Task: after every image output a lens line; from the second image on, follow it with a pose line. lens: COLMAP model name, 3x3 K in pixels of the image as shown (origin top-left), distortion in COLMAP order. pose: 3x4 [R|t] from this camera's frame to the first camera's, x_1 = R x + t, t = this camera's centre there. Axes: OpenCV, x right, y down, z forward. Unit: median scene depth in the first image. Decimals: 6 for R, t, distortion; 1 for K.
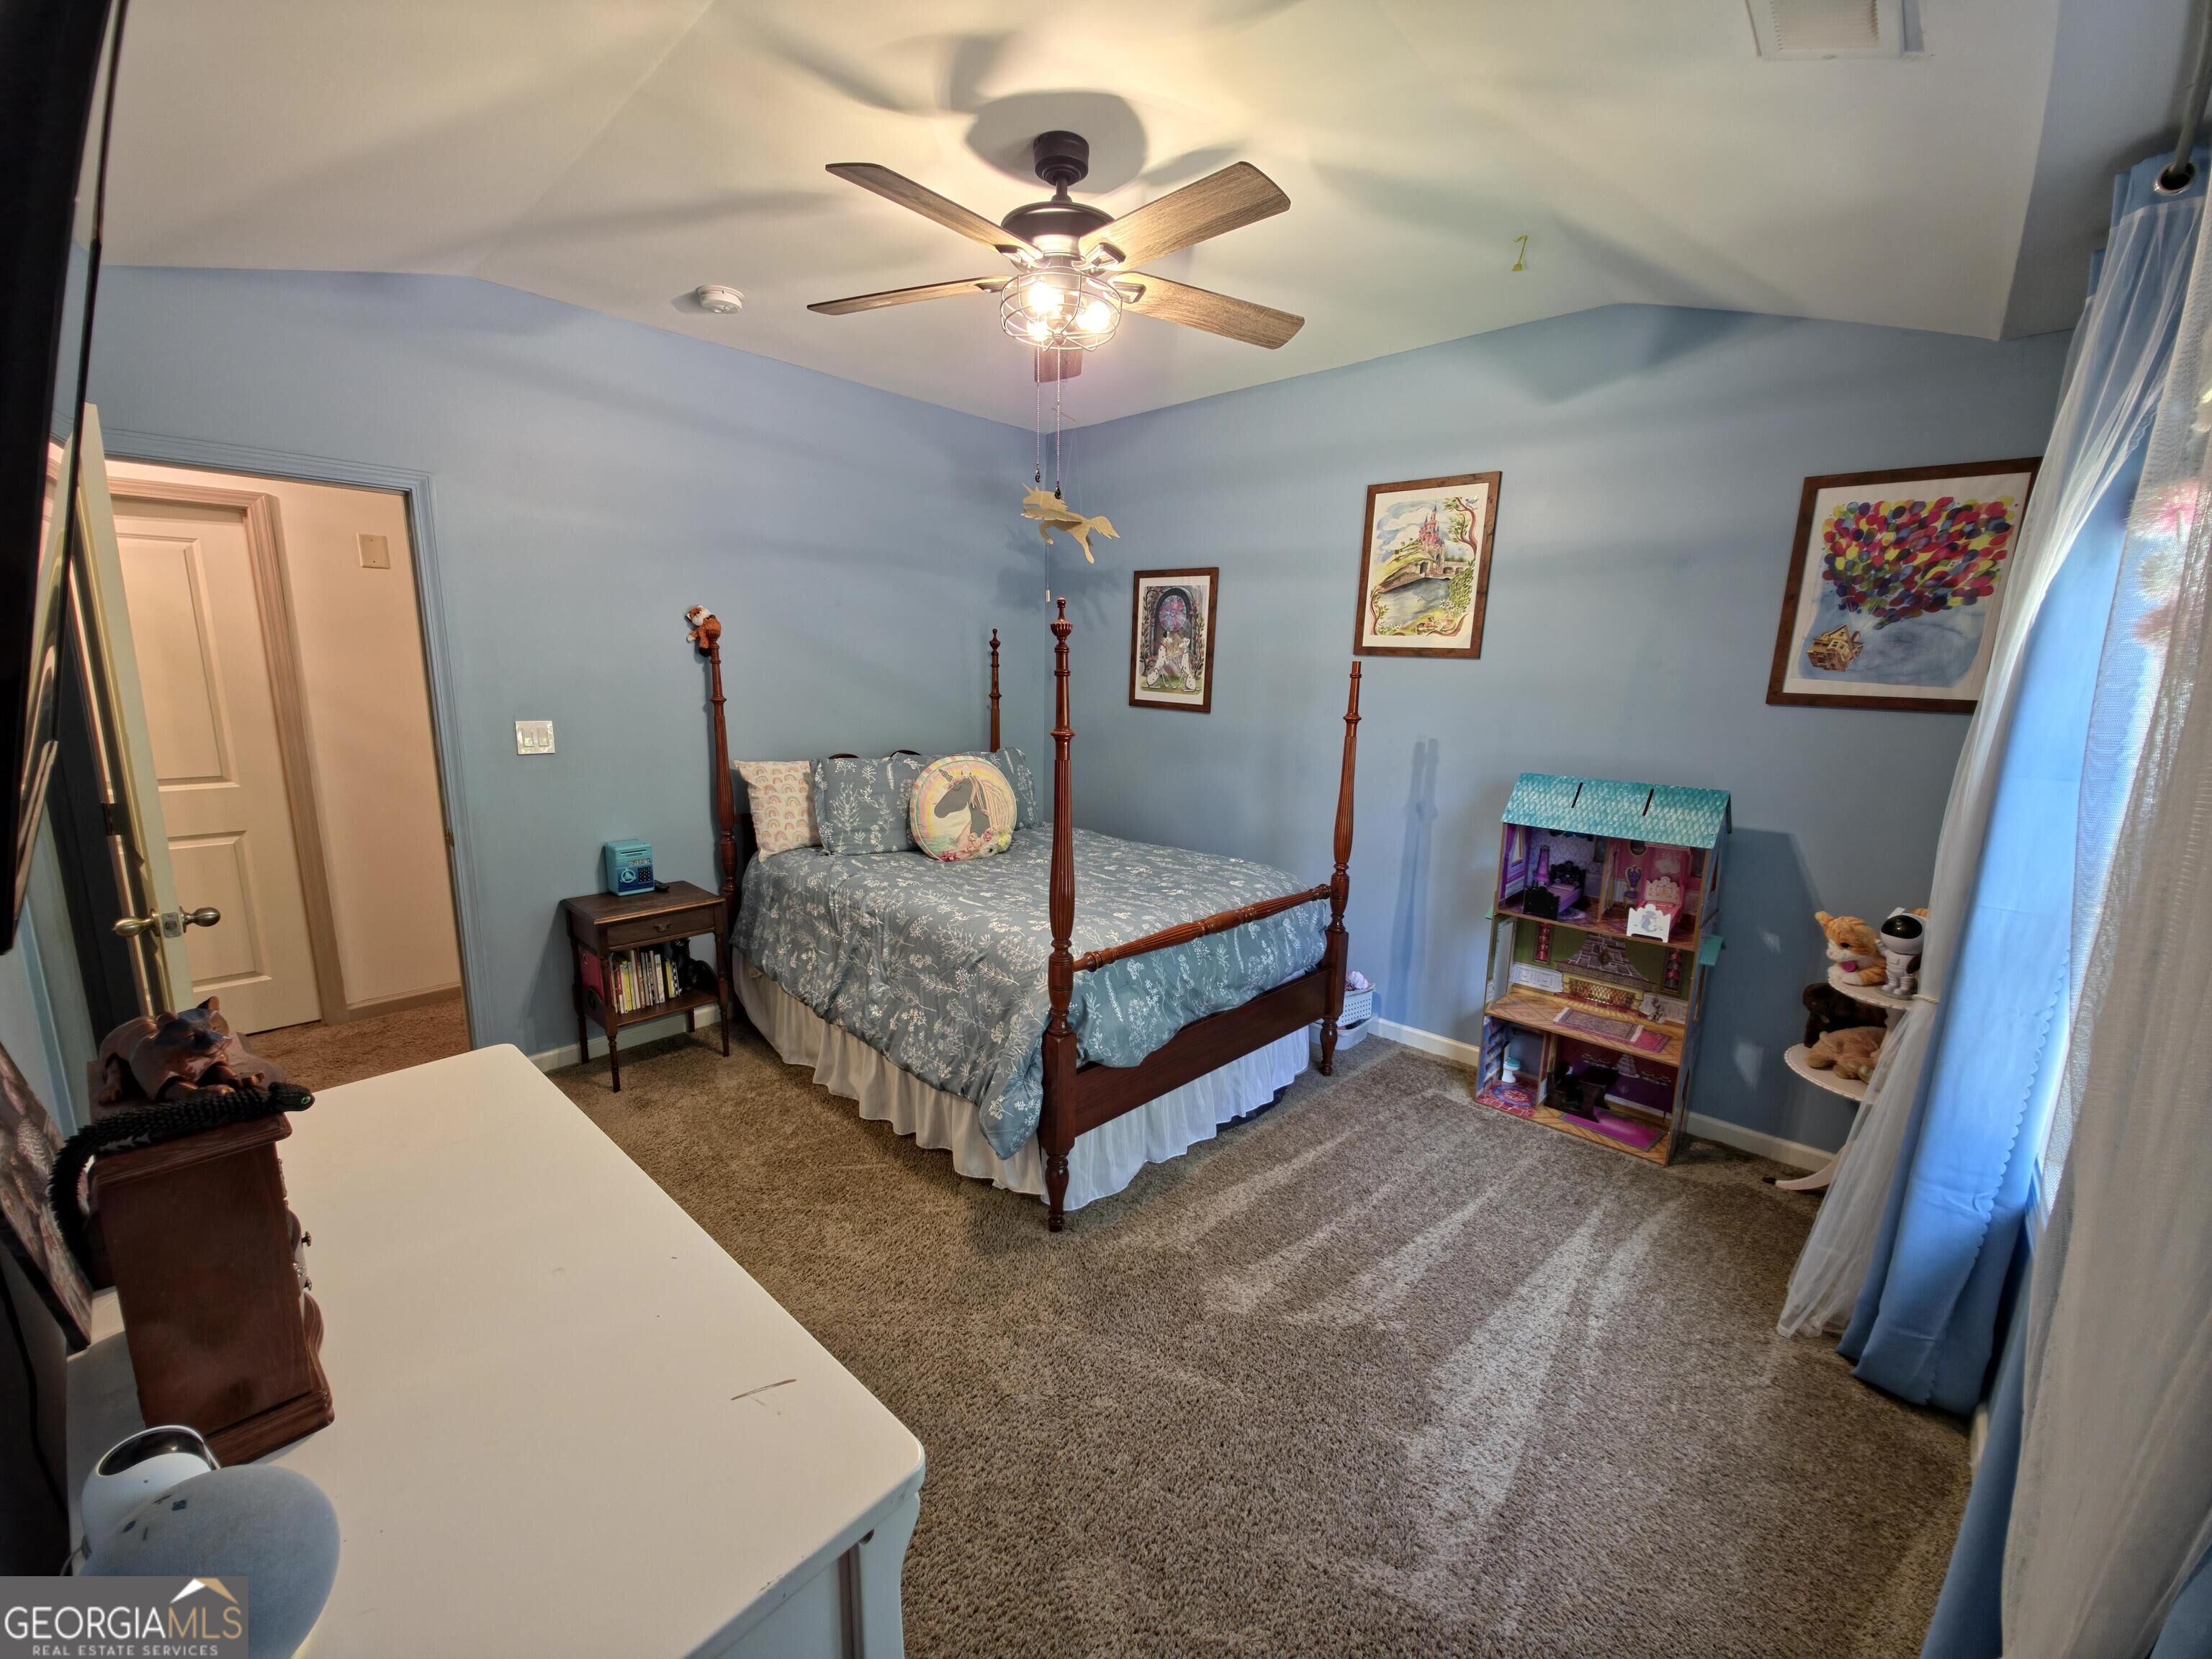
lens RADIAL K [[877.9, 0, 1106.0], [0, 877.9, 829.5], [0, 0, 1]] dist [0.001387, -0.000142]
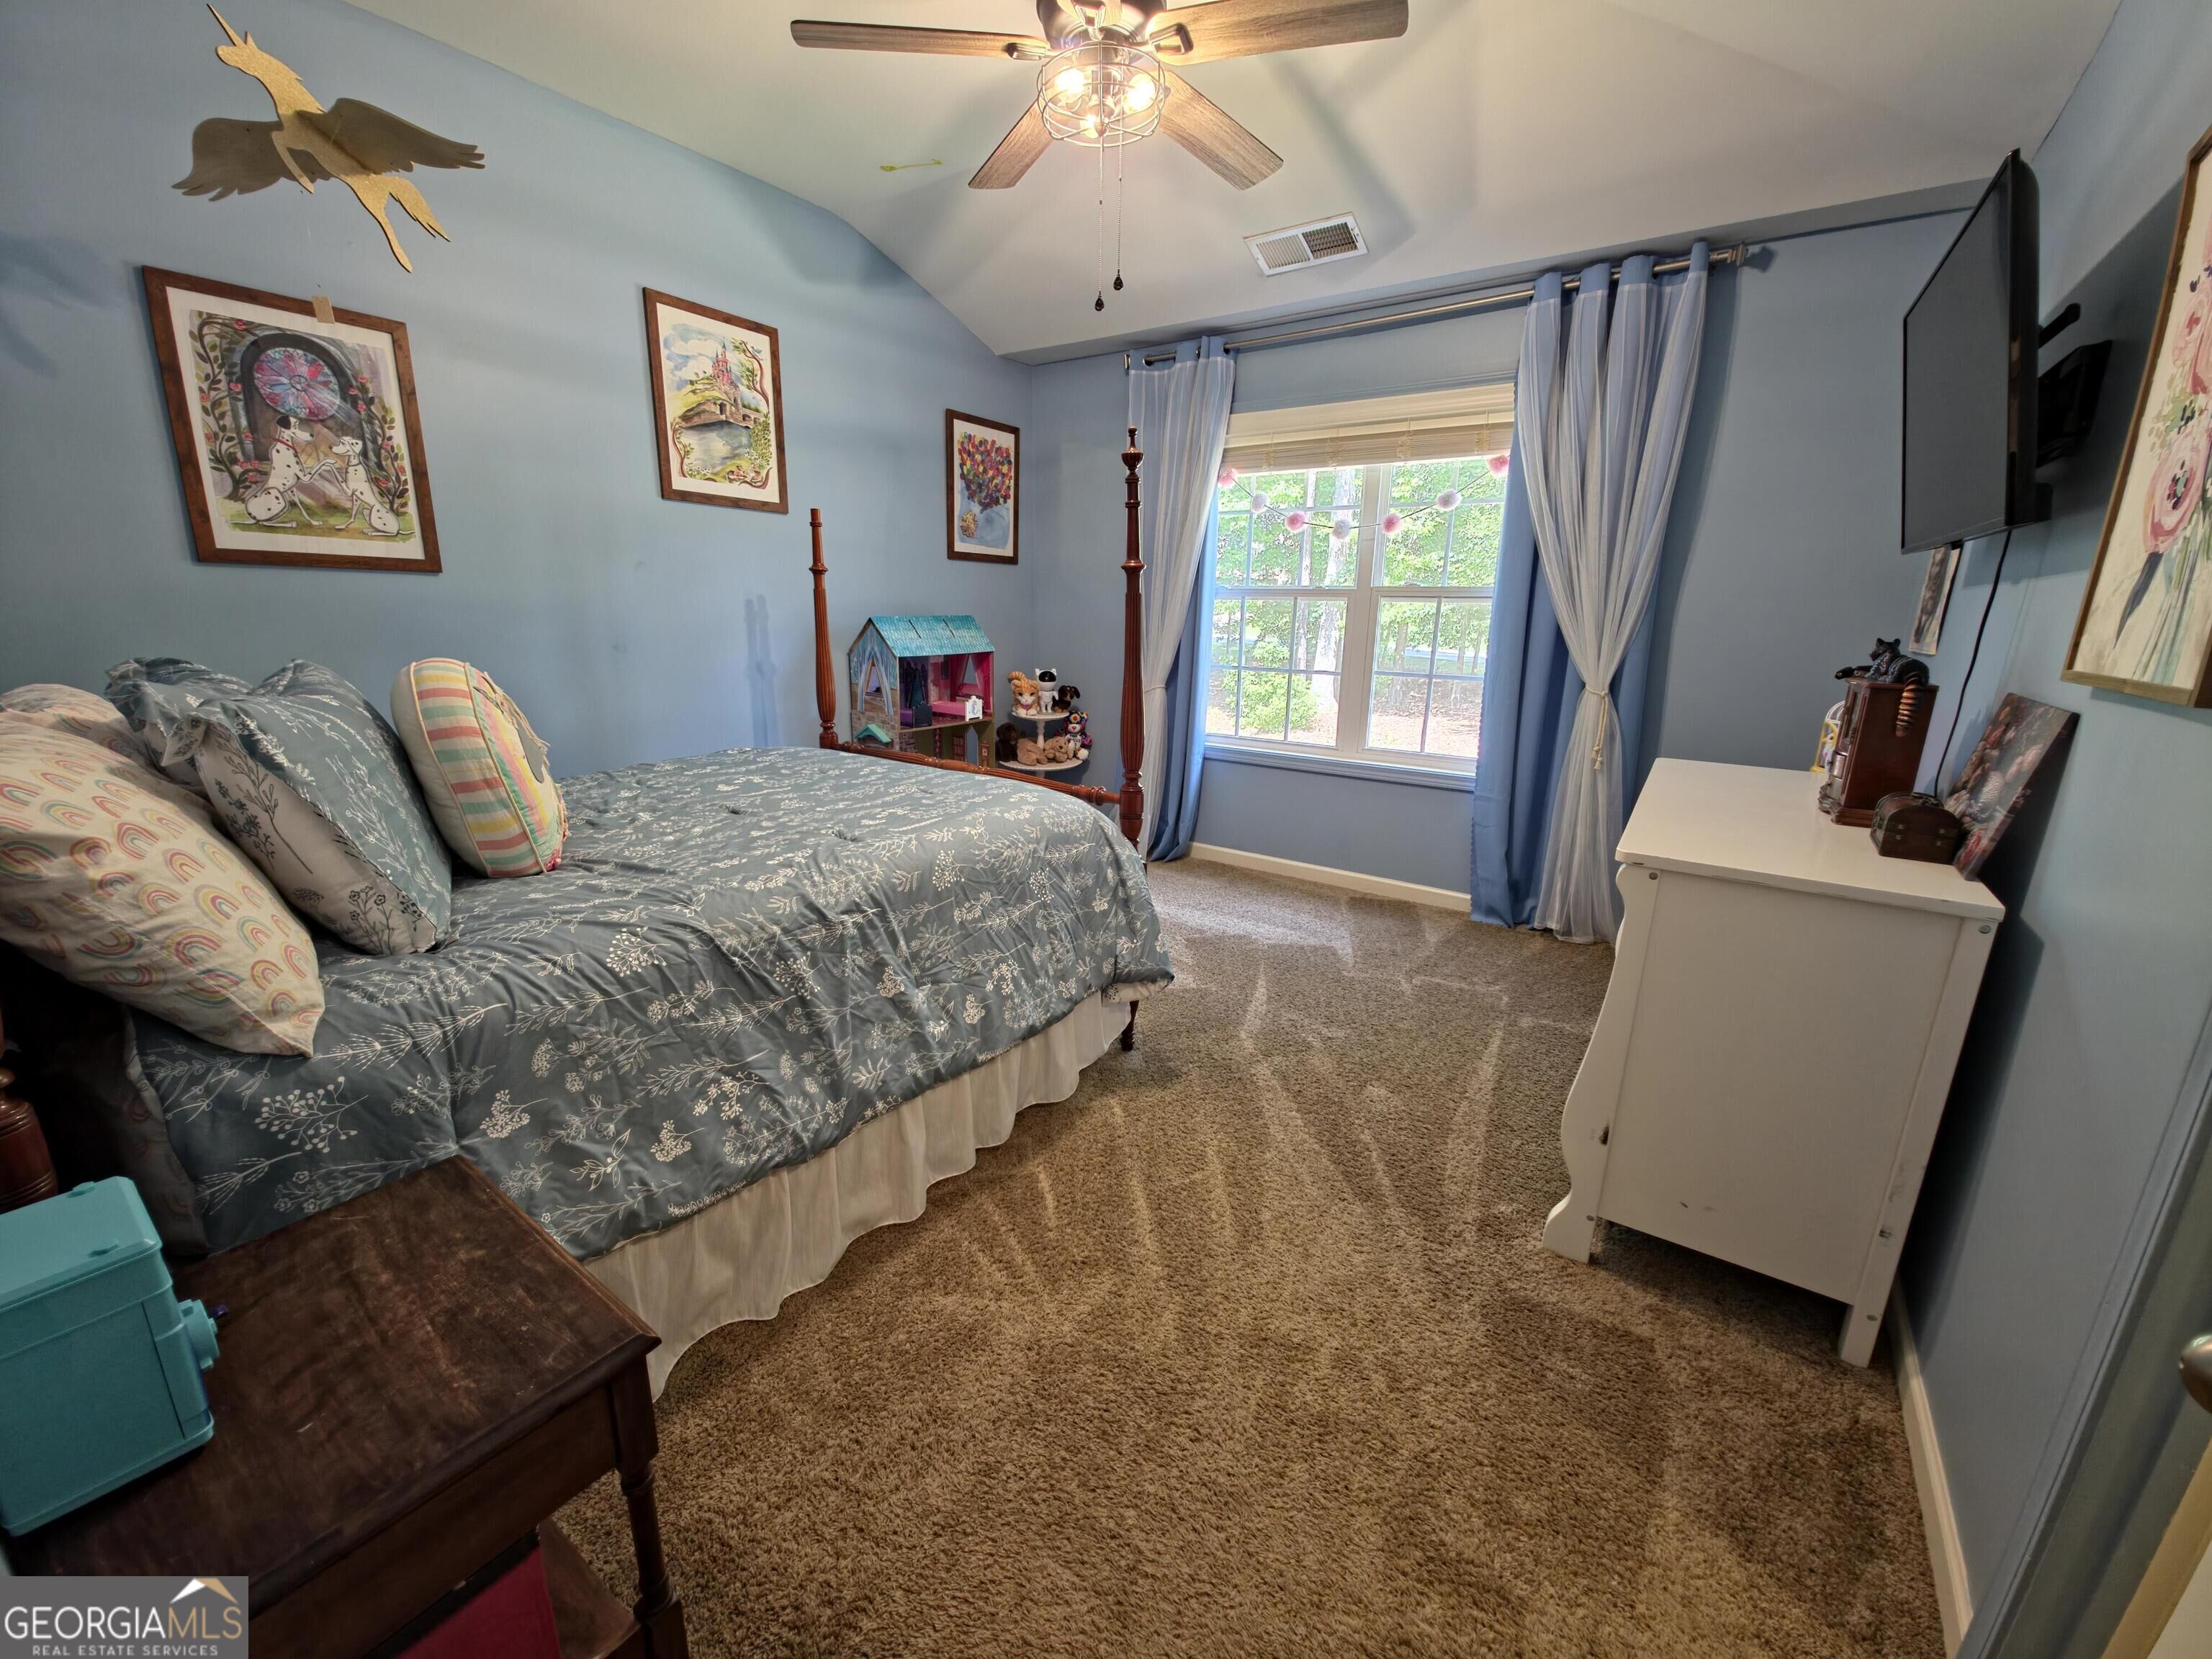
lens RADIAL K [[889.8, 0, 1106.0], [0, 889.8, 829.5], [0, 0, 1]] dist [0.002264, -0.004509]
pose [[-0.136358, -0.267948, 0.953735, -0.750312], [0.163857, 0.943367, 0.288462, -0.082911], [-0.977015, 0.195610, -0.084730, 0.792302]]
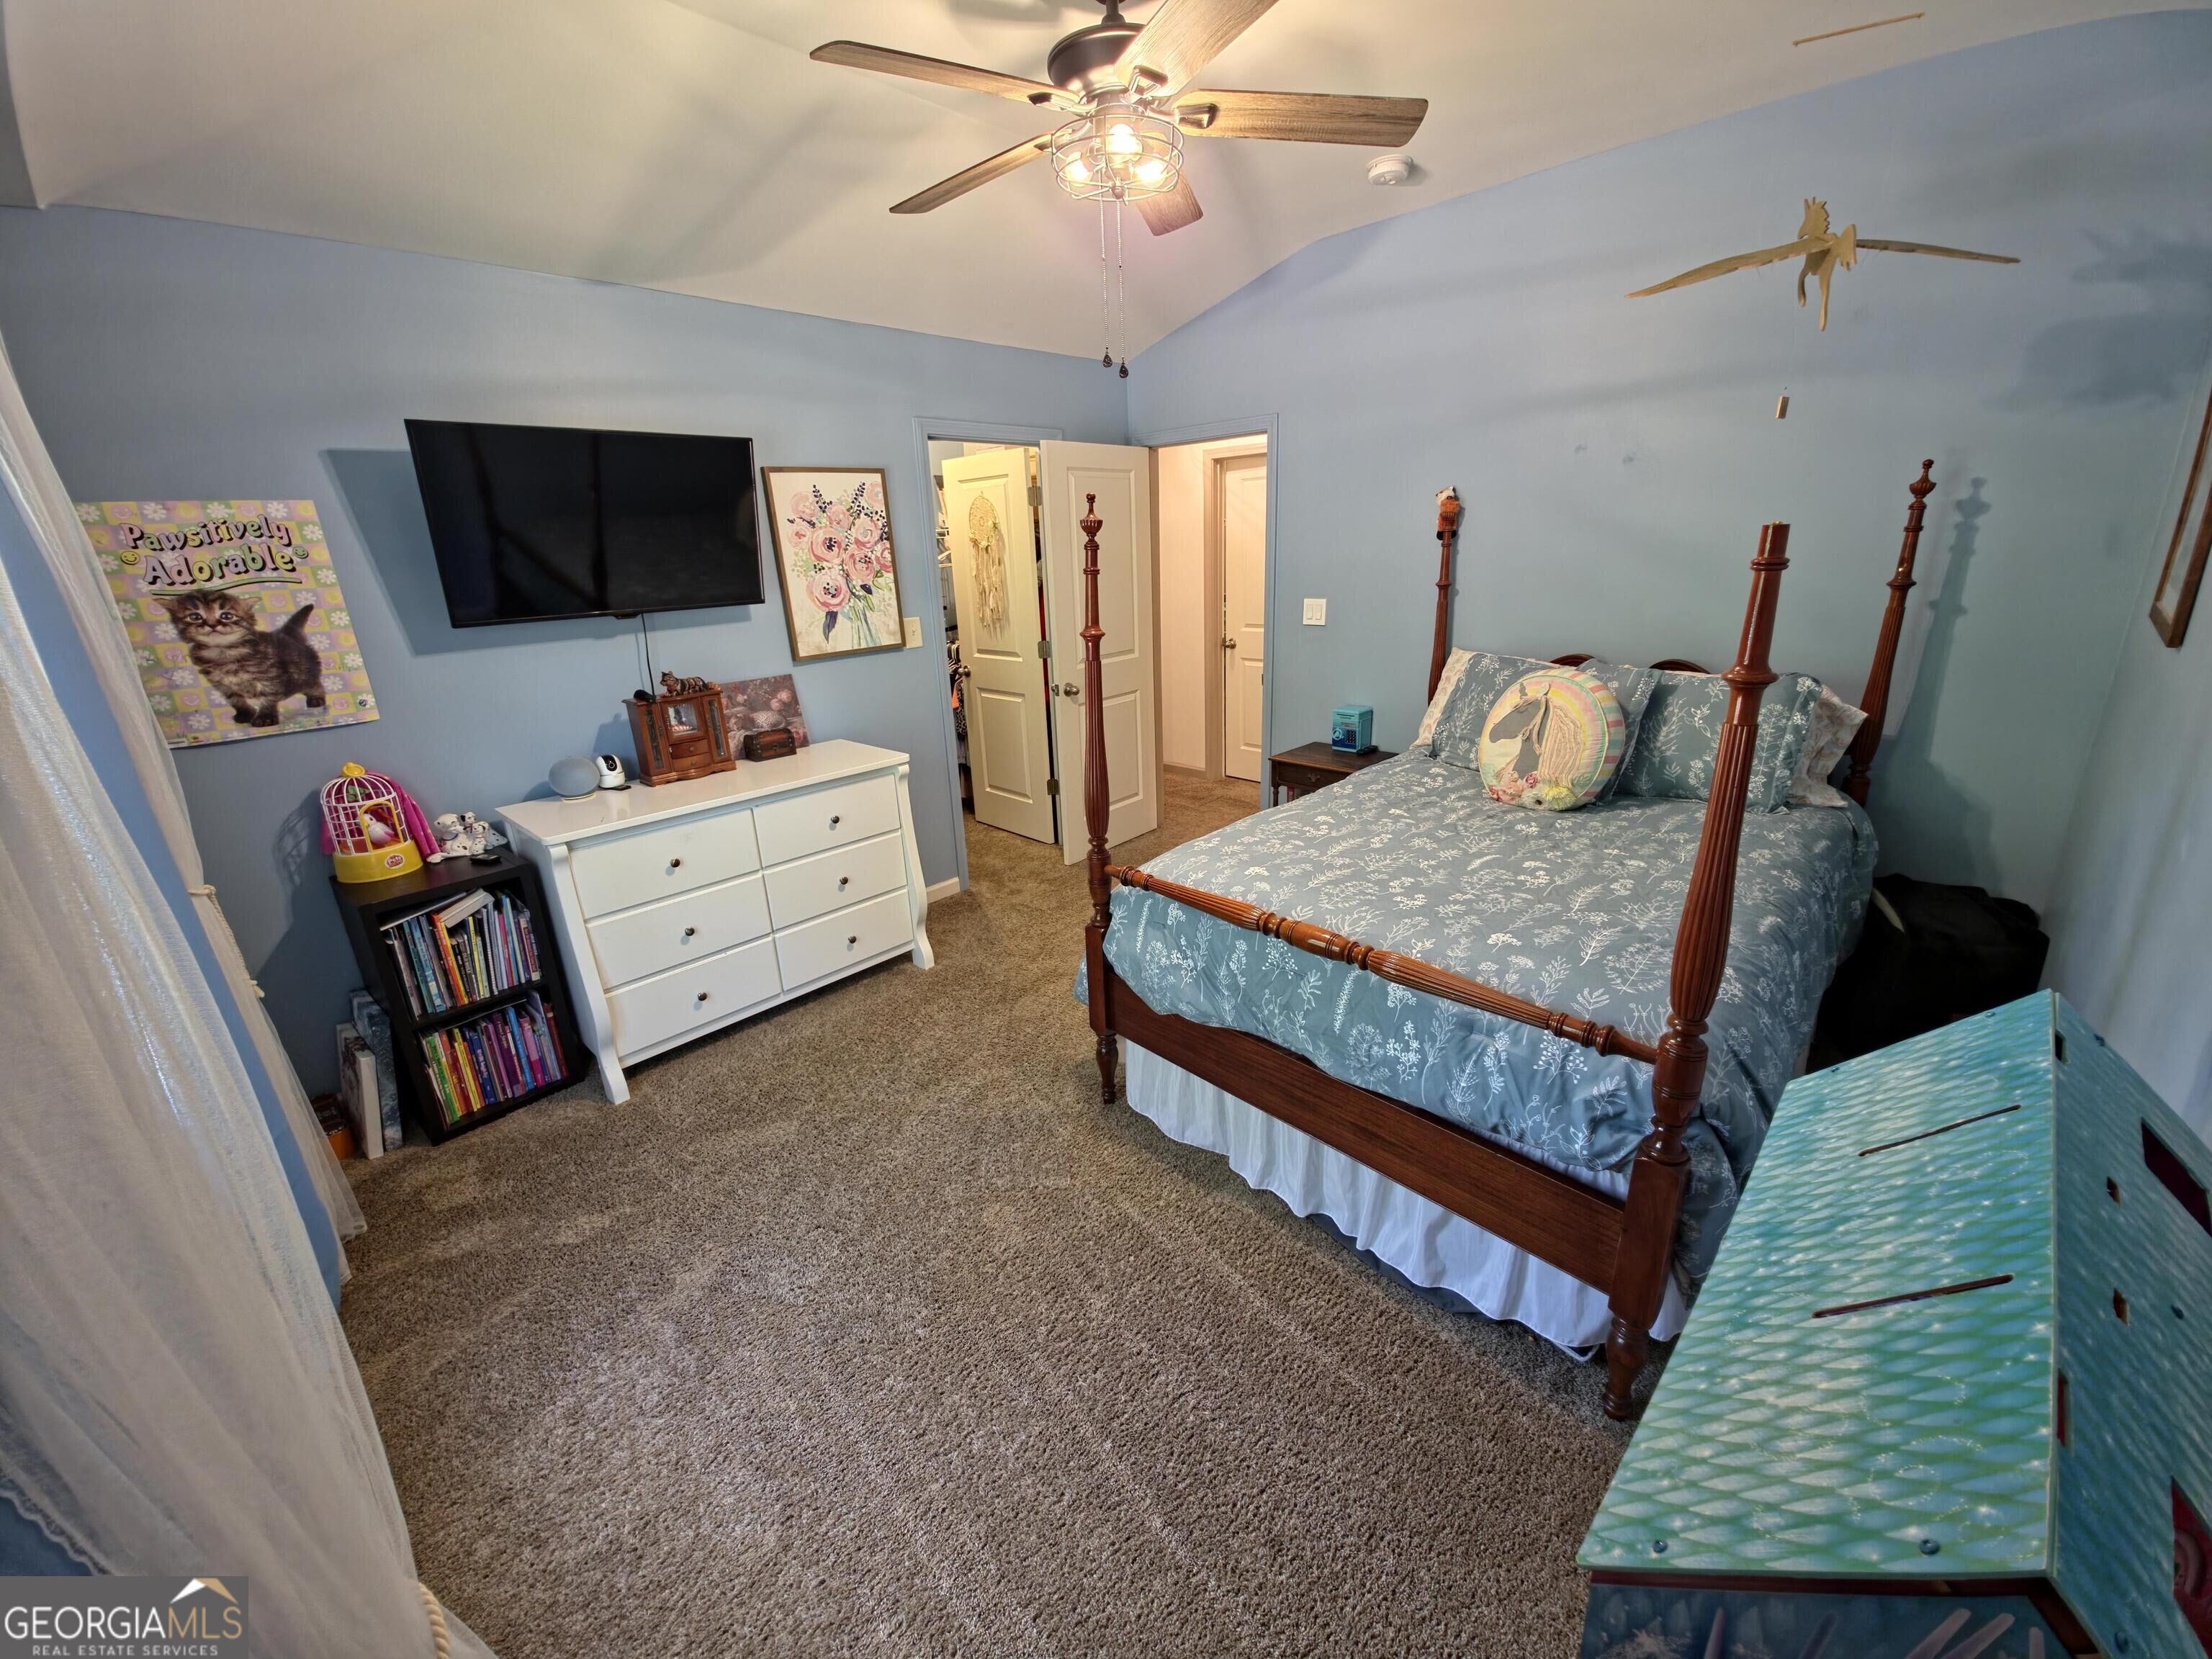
lens RADIAL K [[877.9, 0, 1106.0], [0, 877.9, 829.5], [0, 0, 1]] dist [0.001387, -0.000142]
pose [[-0.030604, 0.291459, -0.956094, 0.650240], [-0.143973, 0.945281, 0.292772, -0.129686], [0.989108, 0.146612, 0.013033, 0.695324]]
